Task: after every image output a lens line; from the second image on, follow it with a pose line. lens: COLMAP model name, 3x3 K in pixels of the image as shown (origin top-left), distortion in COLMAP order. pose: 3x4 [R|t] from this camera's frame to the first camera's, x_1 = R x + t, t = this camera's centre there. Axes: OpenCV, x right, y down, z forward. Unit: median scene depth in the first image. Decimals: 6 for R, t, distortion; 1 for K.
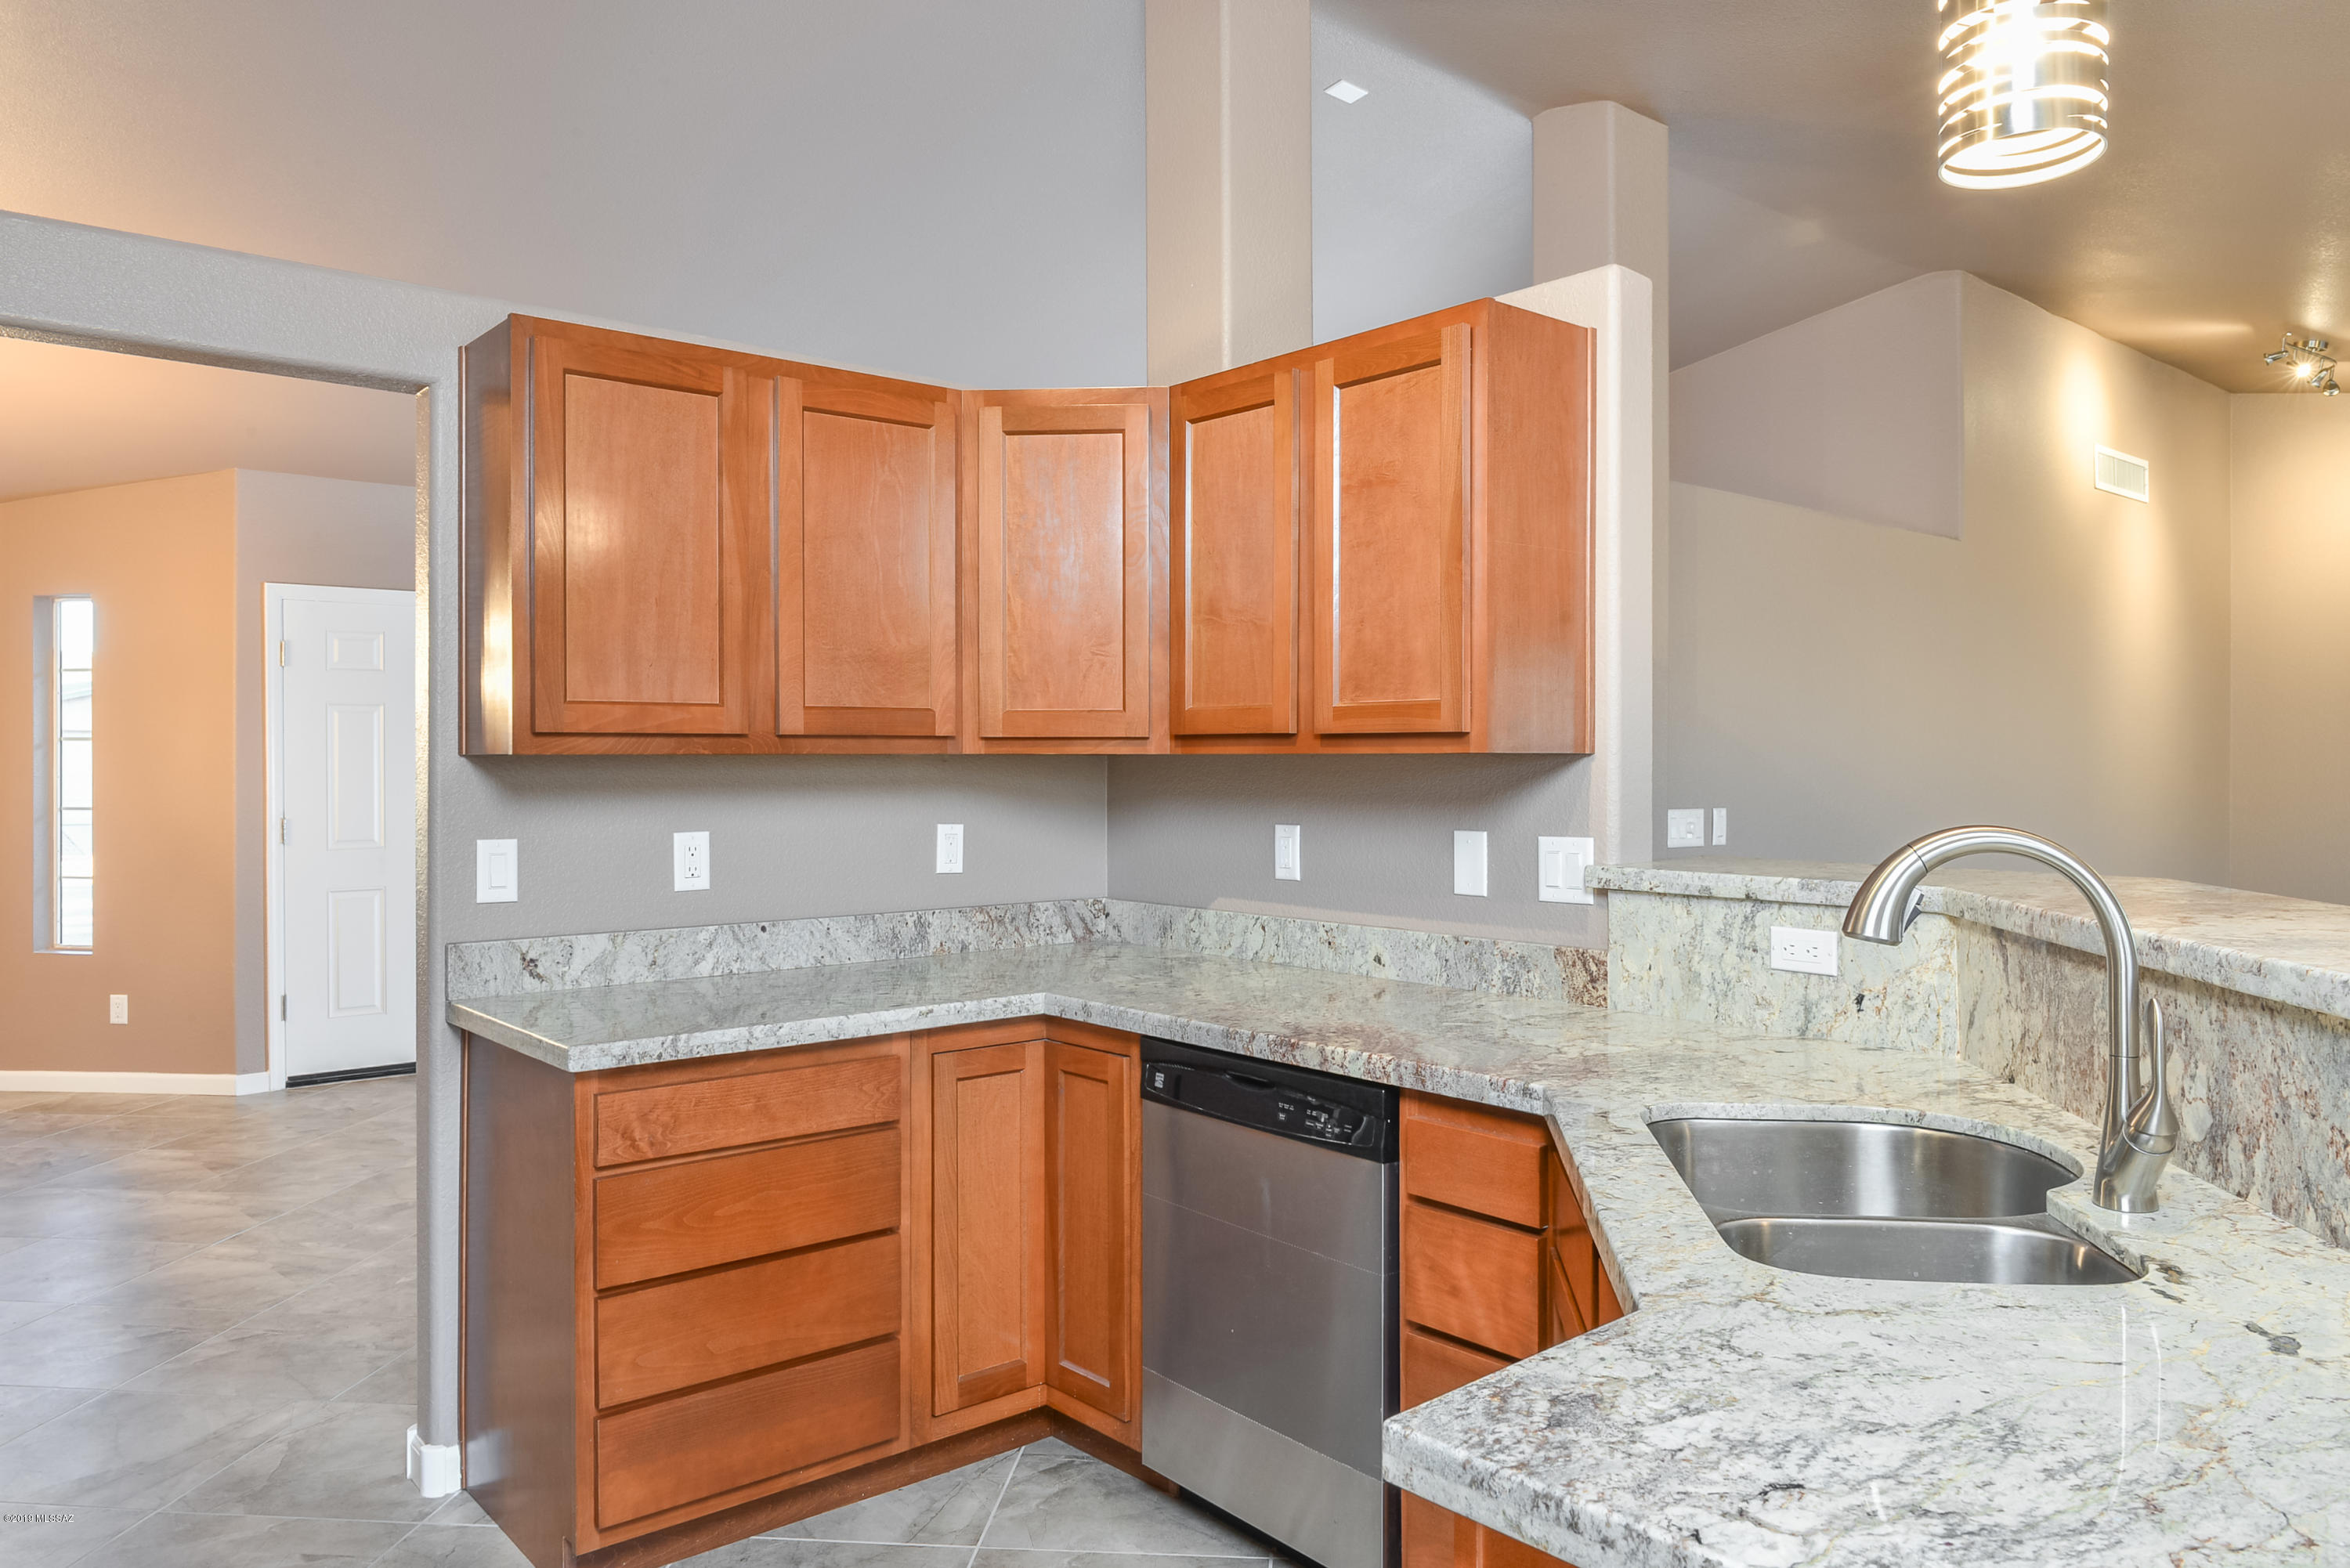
lens RADIAL K [[1592.6, 0, 1166.9], [0, 1592.6, 769.2], [0, 0, 1]] dist [-0.009268, -0.003523]
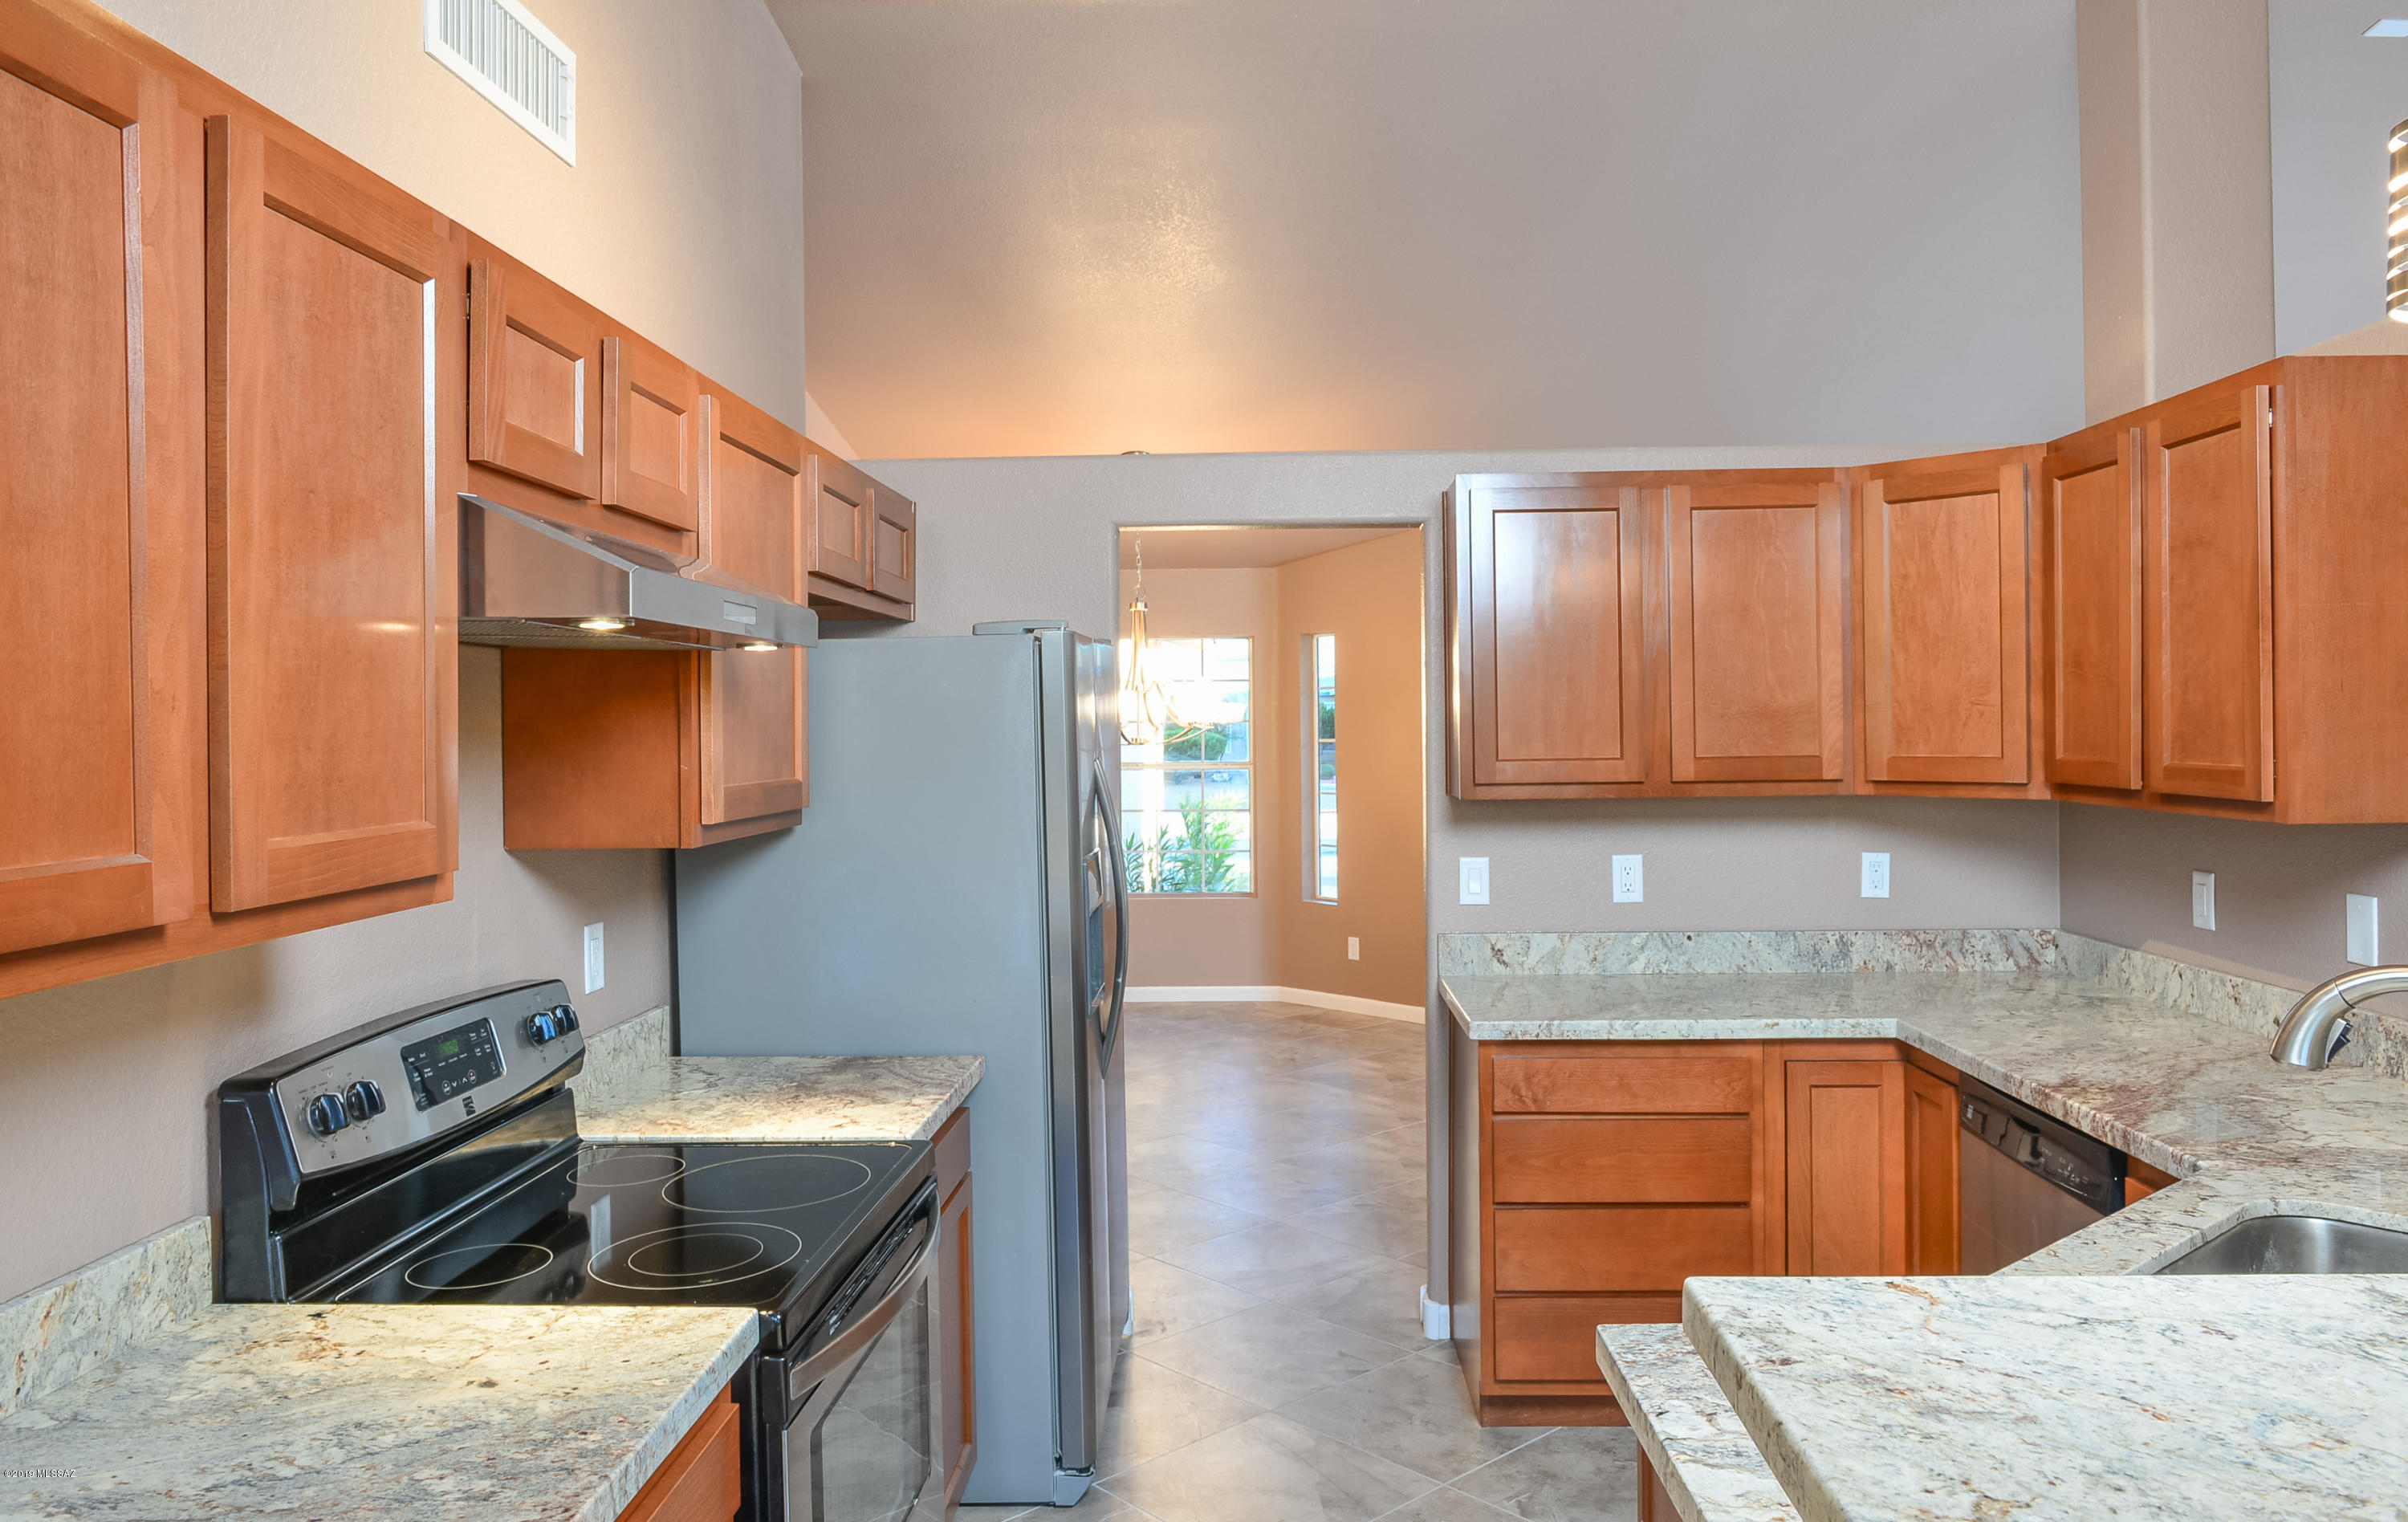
lens RADIAL K [[1668.4, 0, 1204.2], [0, 1668.4, 724.1], [0, 0, 1]] dist [0.001442, -0.019297]
pose [[0.732742, -0.007143, -0.680469, 0.355767], [0.010715, 0.999942, 0.001041, -0.069584], [0.680422, -0.008054, 0.732776, -0.171791]]
